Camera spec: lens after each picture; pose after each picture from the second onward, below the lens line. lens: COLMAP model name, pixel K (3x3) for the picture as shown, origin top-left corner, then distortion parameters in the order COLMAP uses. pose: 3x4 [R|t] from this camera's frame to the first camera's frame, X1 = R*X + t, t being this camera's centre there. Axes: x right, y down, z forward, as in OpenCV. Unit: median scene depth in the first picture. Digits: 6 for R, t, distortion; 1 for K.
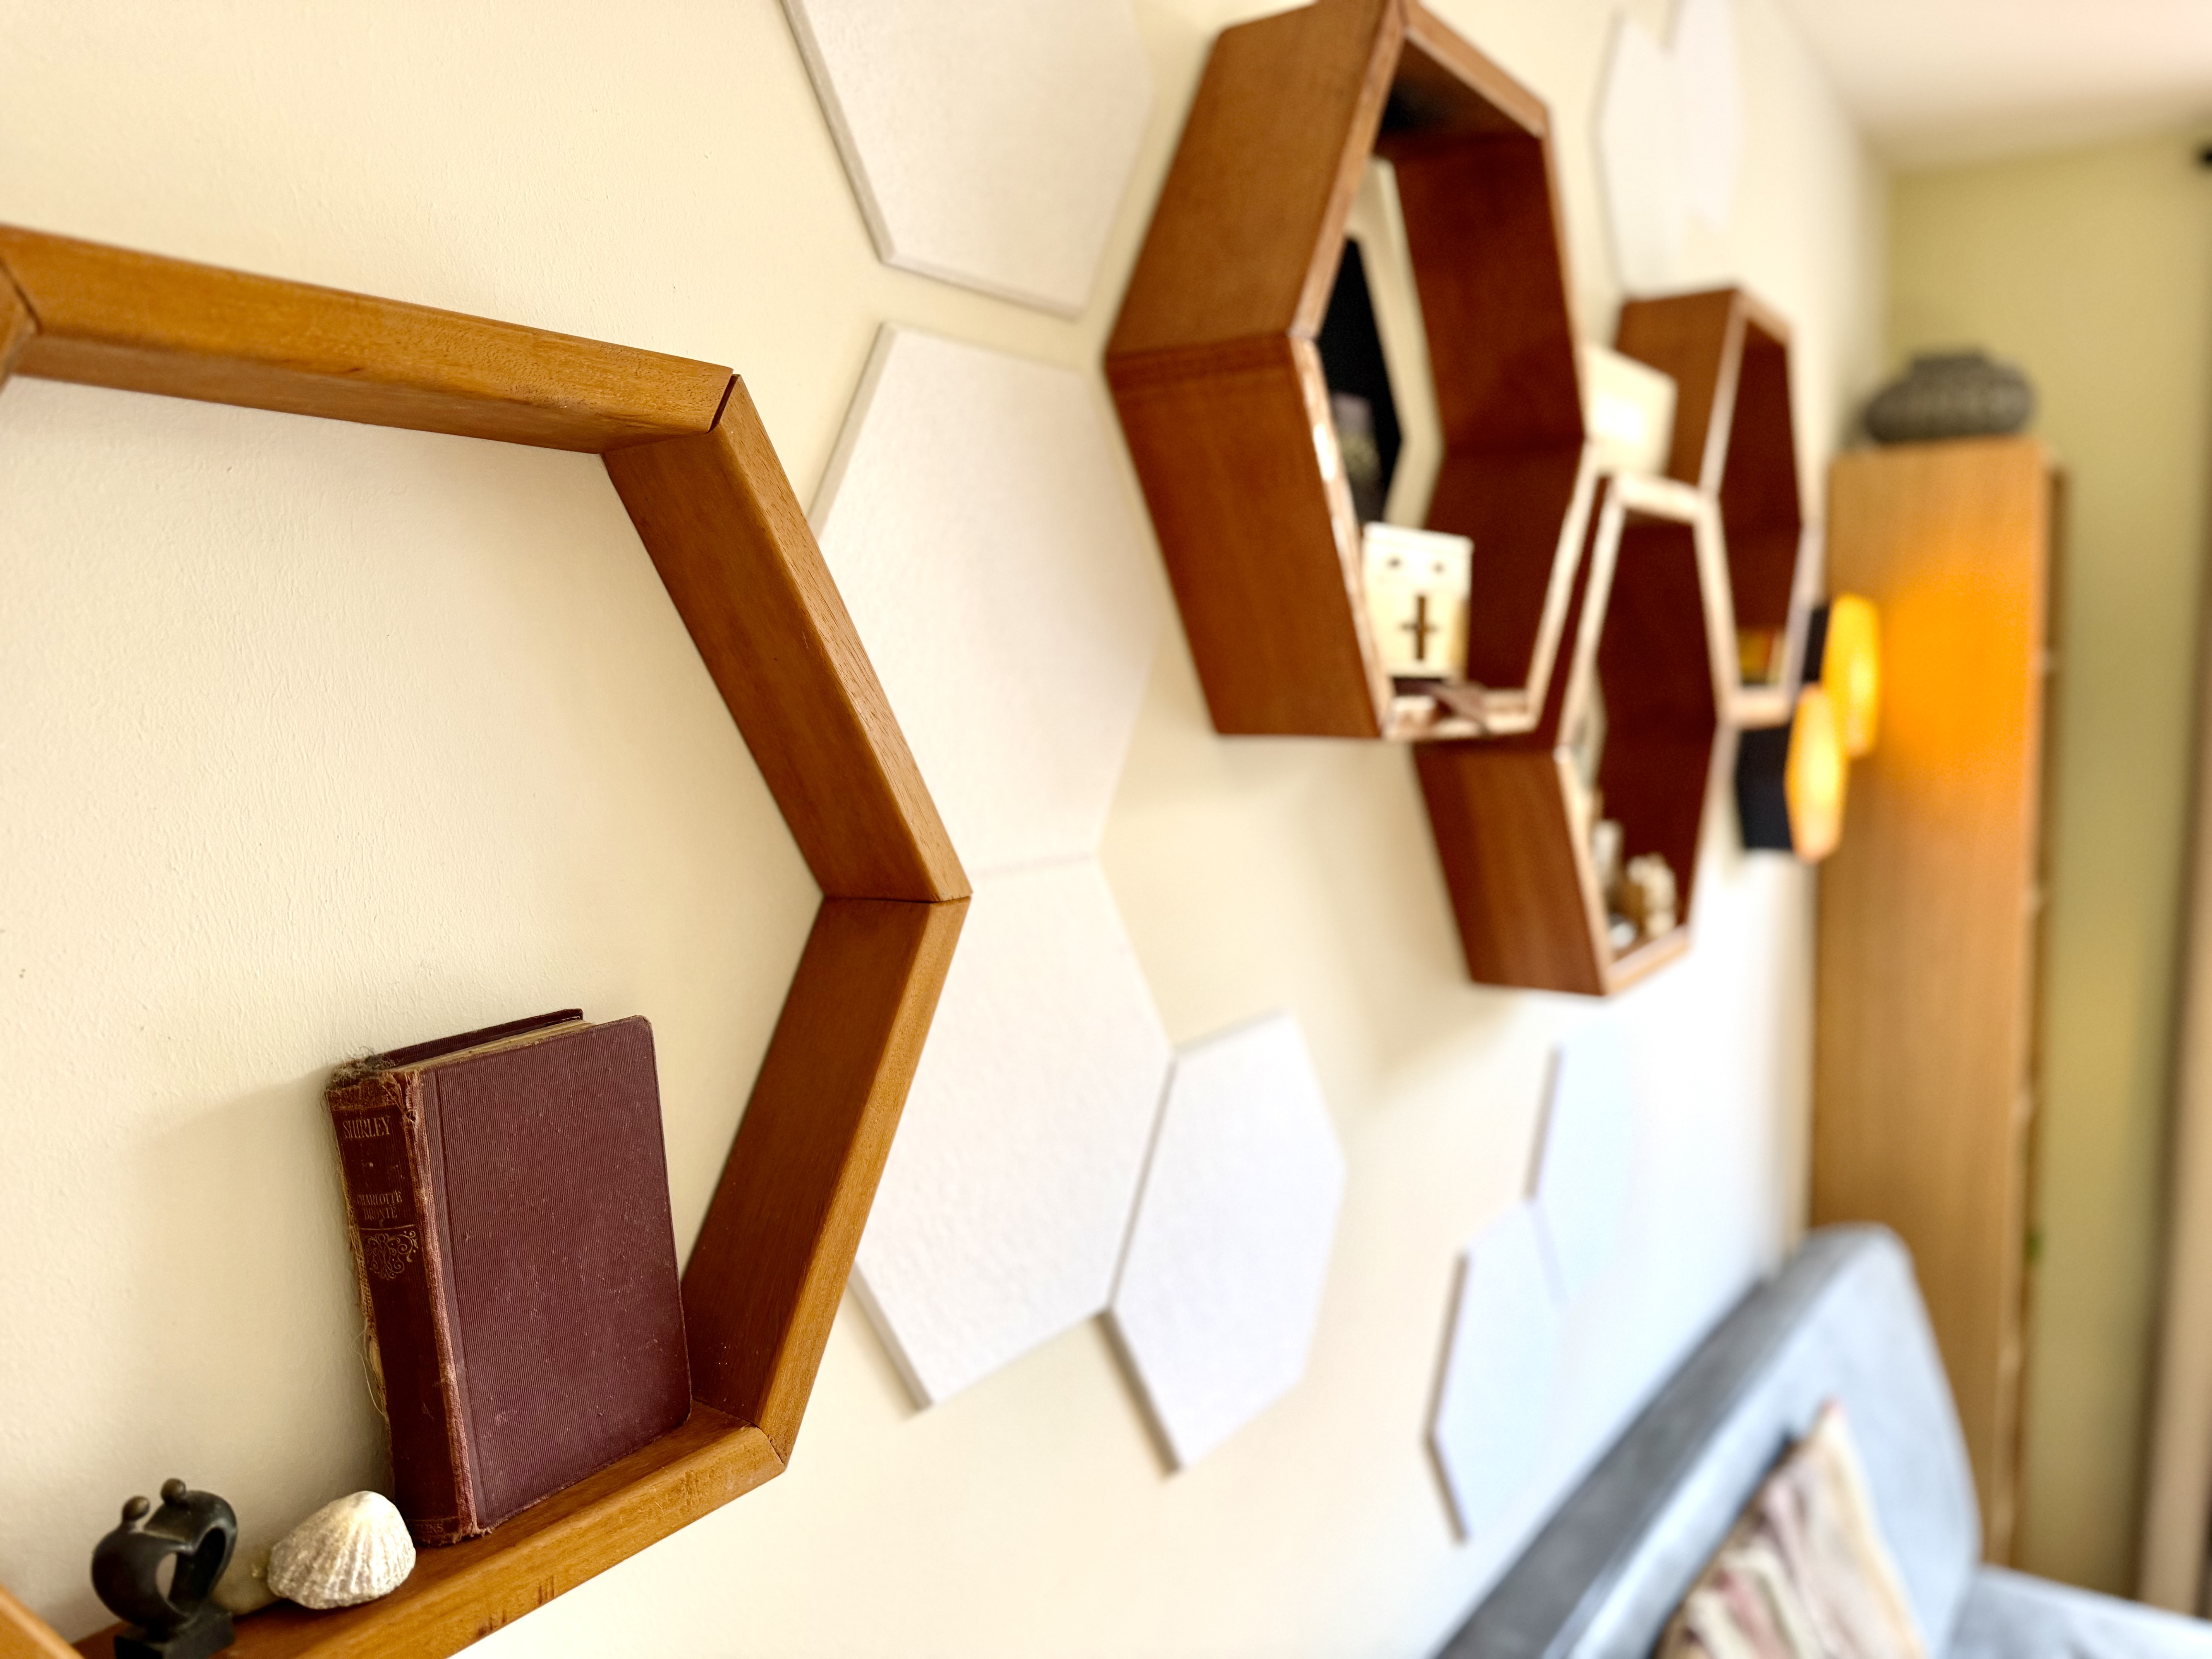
lens RADIAL K [[1585.0, 0, 1106.0], [0, 1585.0, 829.5], [0, 0, 1]] dist [0.005863, 0.001009]
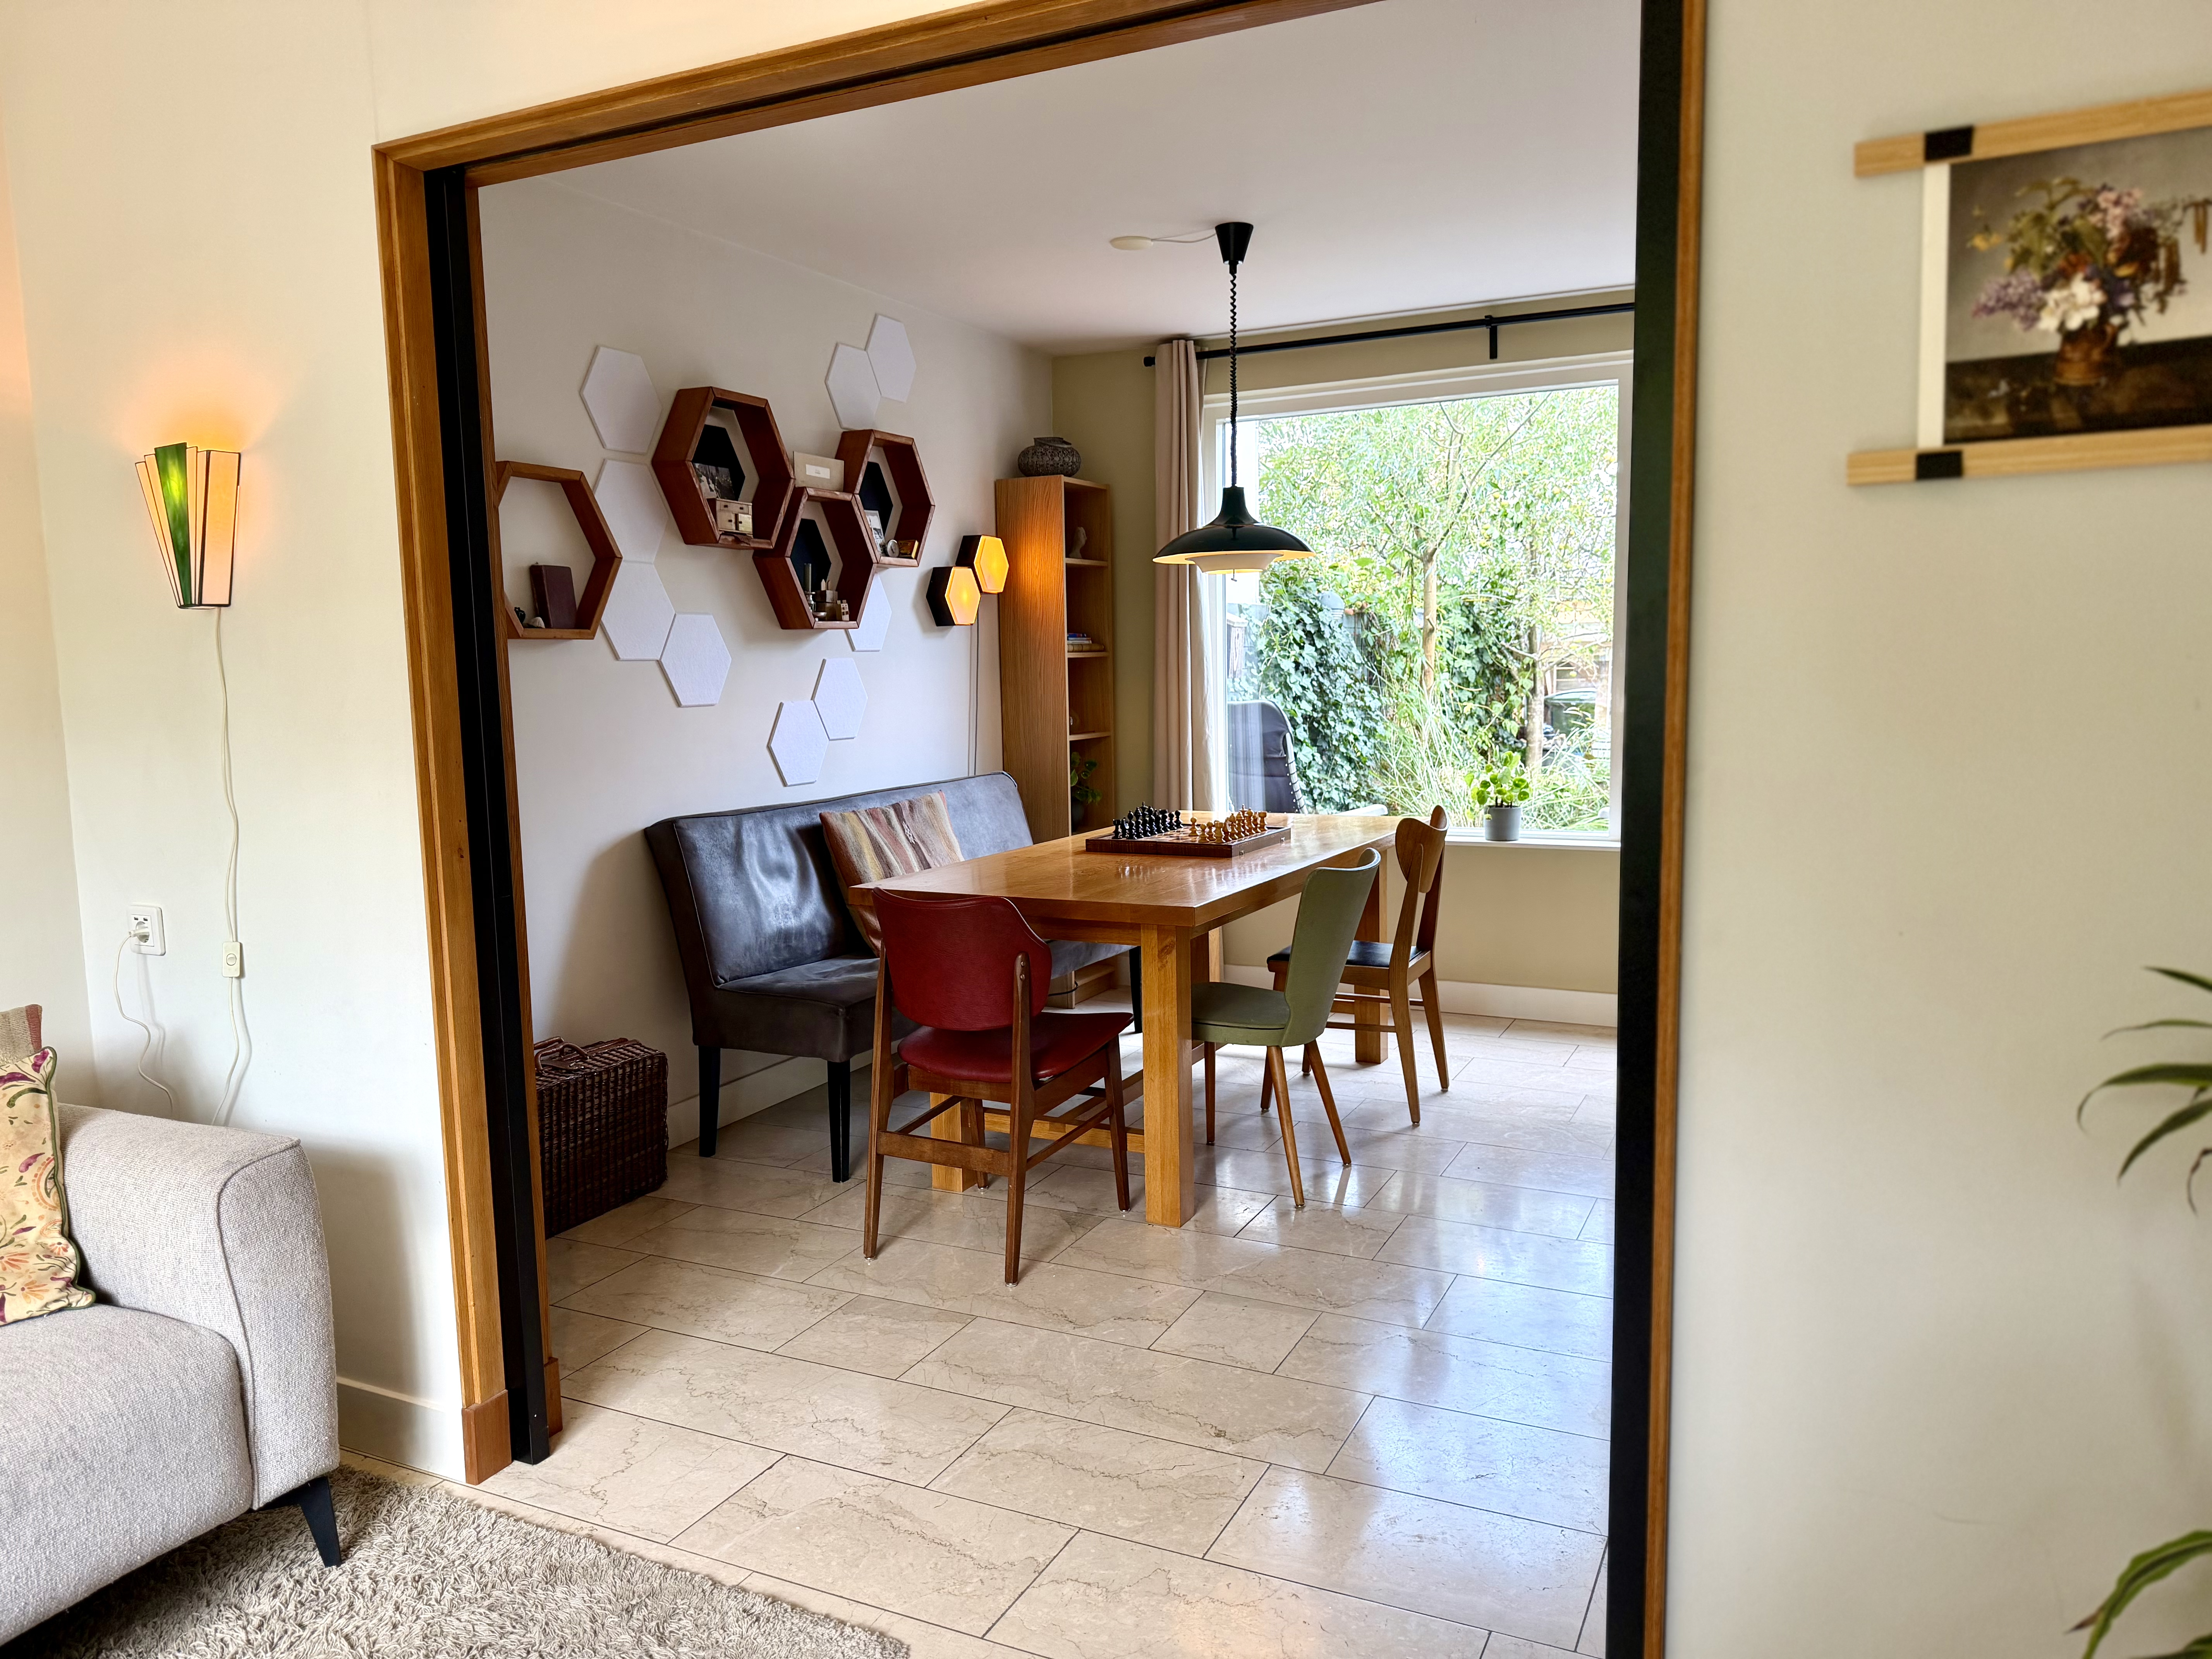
lens RADIAL K [[1585.0, 0, 1106.0], [0, 1585.0, 829.5], [0, 0, 1]] dist [0.005863, 0.001009]
pose [[0.988316, -0.033351, 0.148728, 0.600311], [0.036113, 0.999221, -0.015910, 0.935331], [-0.148082, 0.021095, 0.988750, -3.913630]]
